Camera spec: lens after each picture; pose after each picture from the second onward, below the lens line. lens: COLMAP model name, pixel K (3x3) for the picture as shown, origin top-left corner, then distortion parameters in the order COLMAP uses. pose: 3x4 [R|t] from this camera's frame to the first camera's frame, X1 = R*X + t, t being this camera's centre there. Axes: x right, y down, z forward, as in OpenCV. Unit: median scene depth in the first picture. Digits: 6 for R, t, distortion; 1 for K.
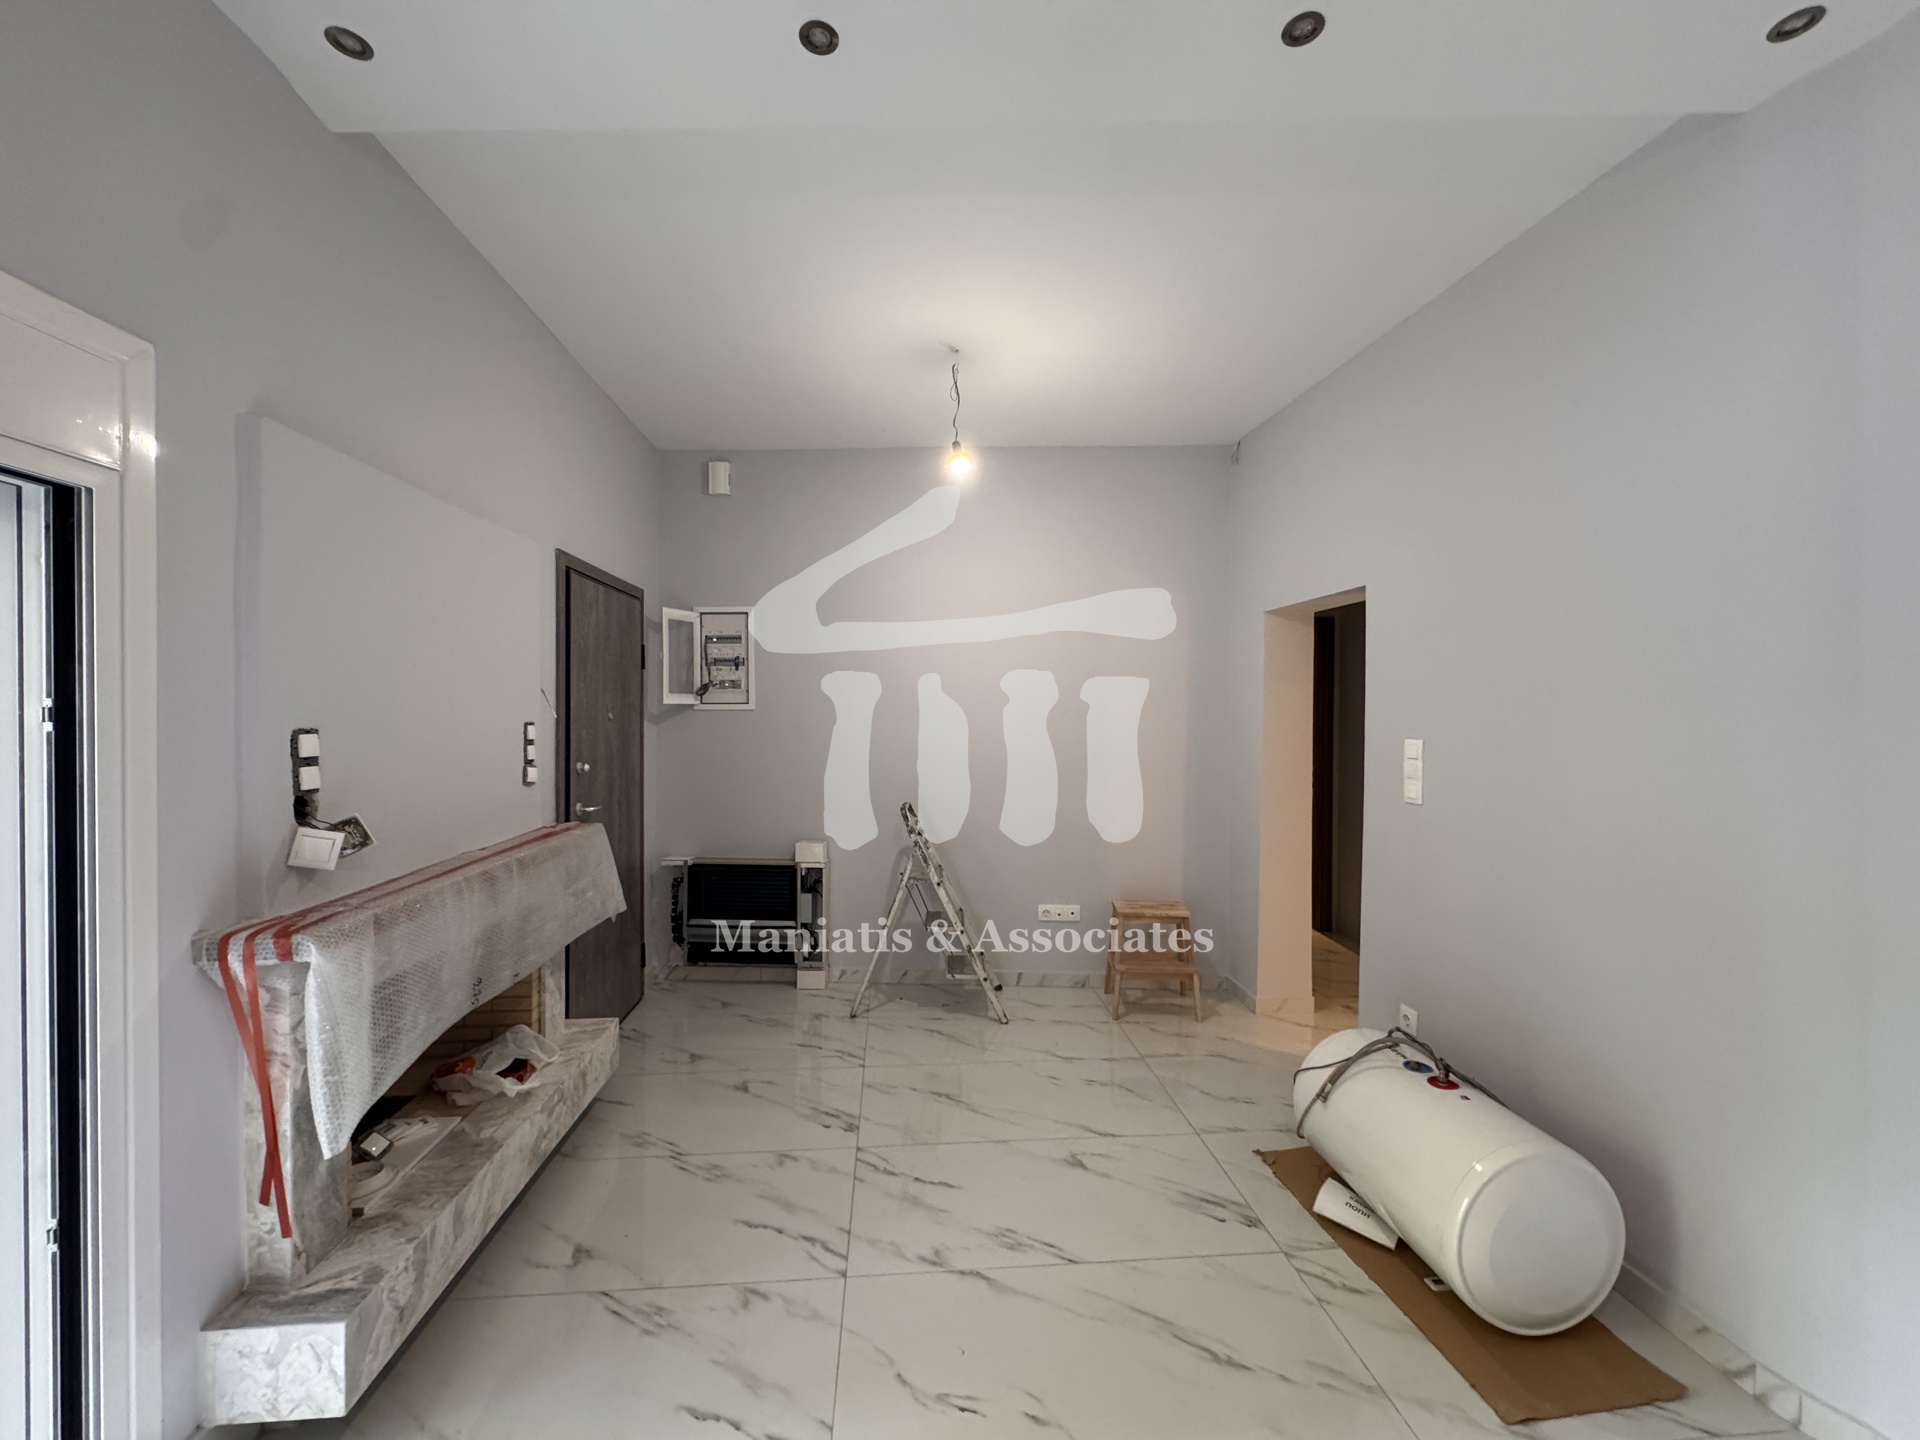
lens RADIAL K [[770.1, 0, 961.9], [0, 770.1, 720.5], [0, 0, 1]] dist [-0.003423, 0.000928]
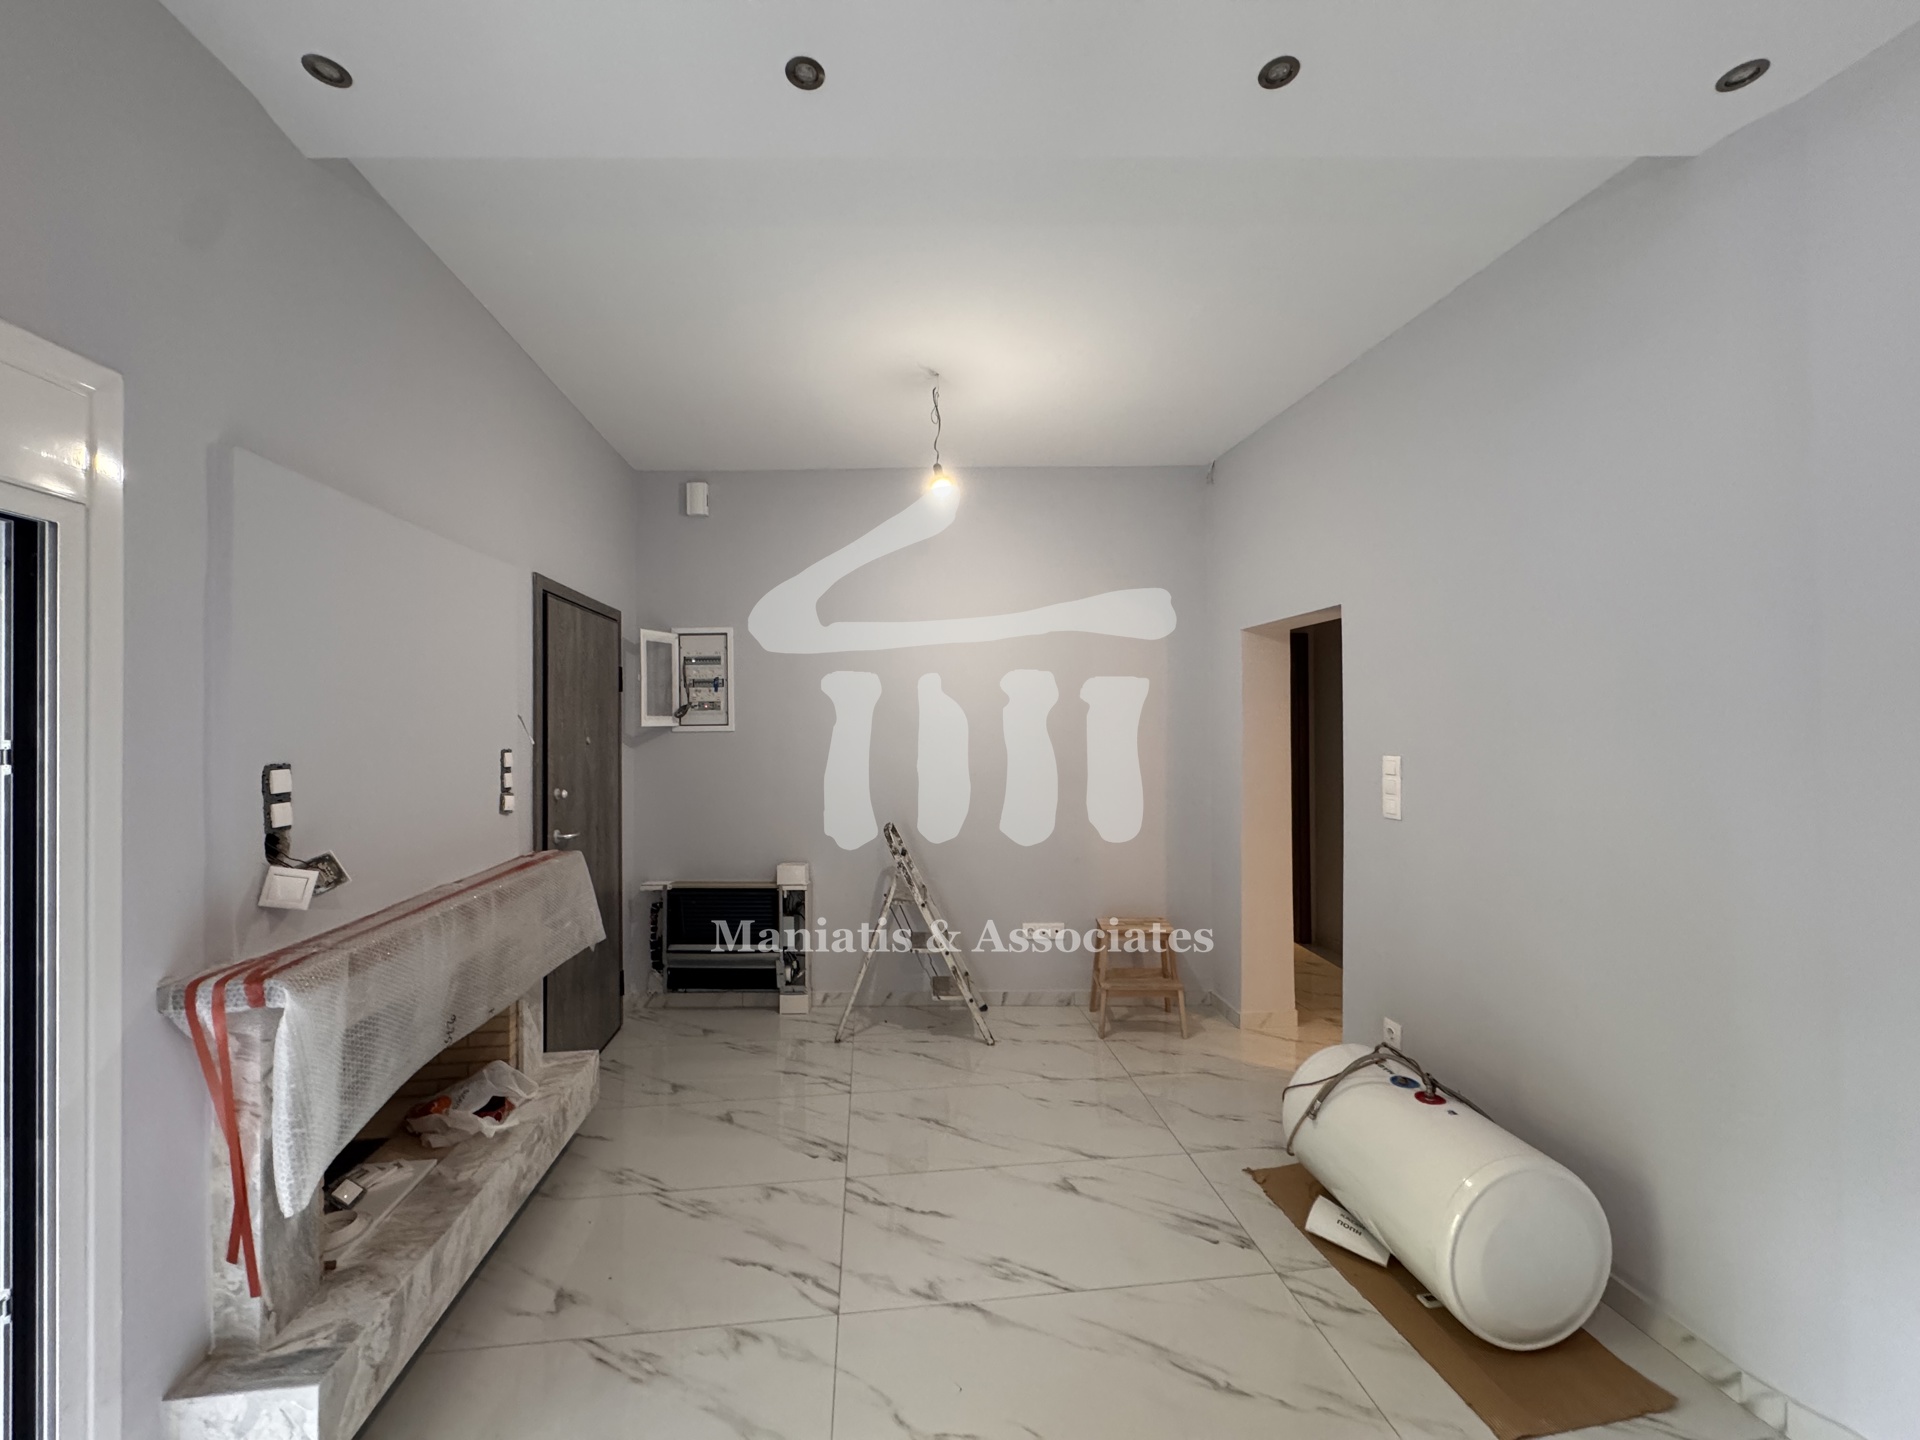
lens RADIAL K [[770.1, 0, 961.3], [0, 770.1, 719.4], [0, 0, 1]] dist [-0.003423, 0.000928]
pose [[0.999442, -0.010961, 0.031551, -0.016225], [0.011540, 0.999768, -0.018208, -0.014413], [-0.031344, 0.018562, 0.999336, 0.001080]]
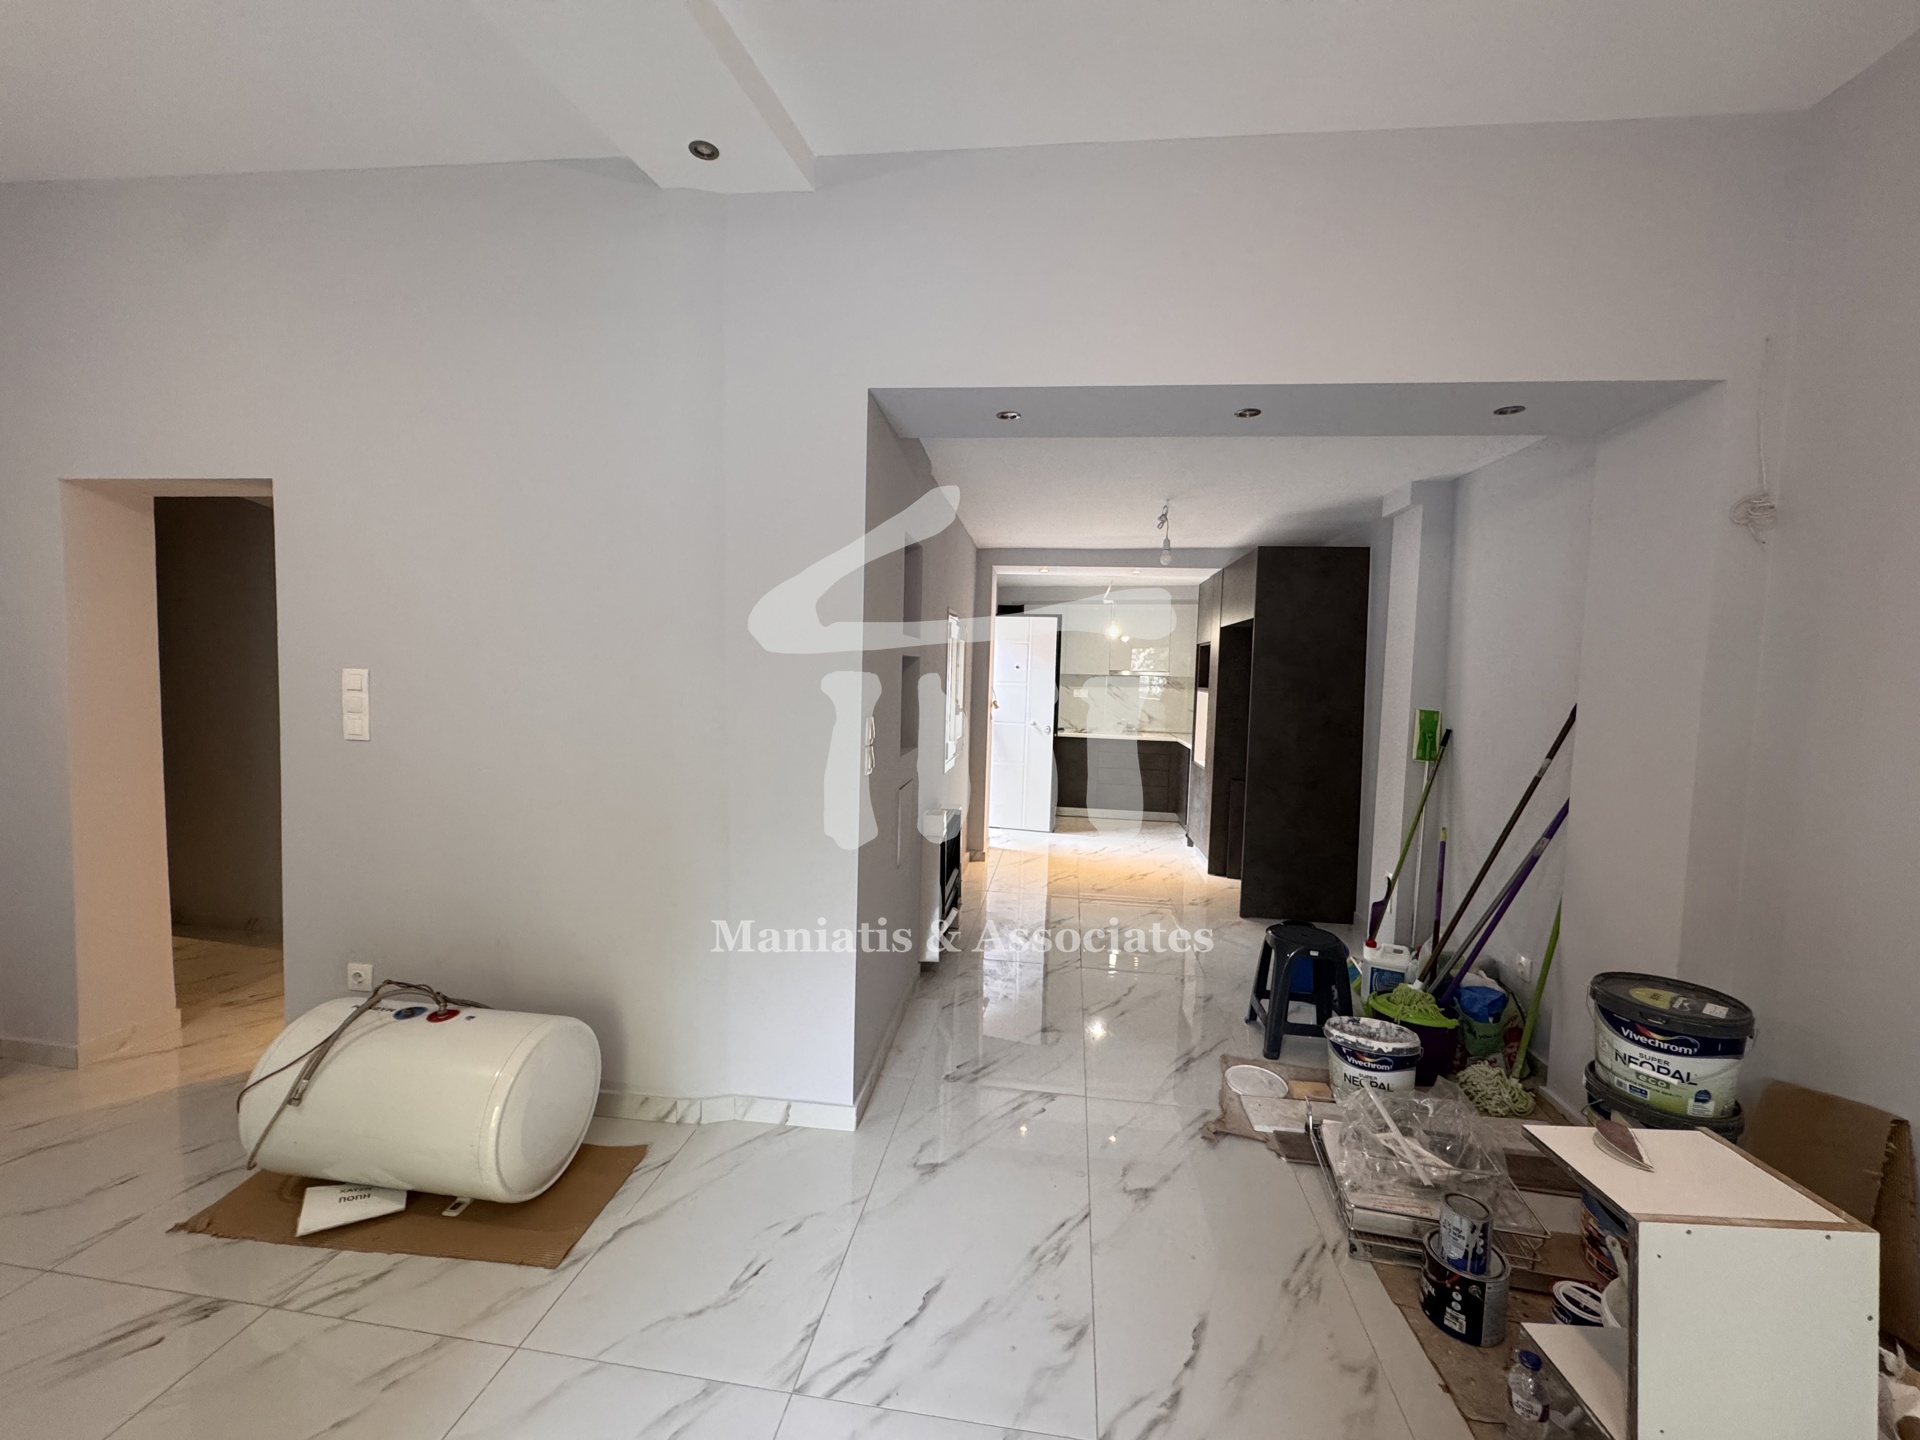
lens RADIAL K [[770.1, 0, 962.0], [0, 770.1, 724.5], [0, 0, 1]] dist [-0.003423, 0.000928]
pose [[0.219522, -0.065467, 0.973409, -0.166723], [-0.017424, 0.997324, 0.071005, 0.017204], [-0.975452, -0.032548, 0.217793, 0.147897]]
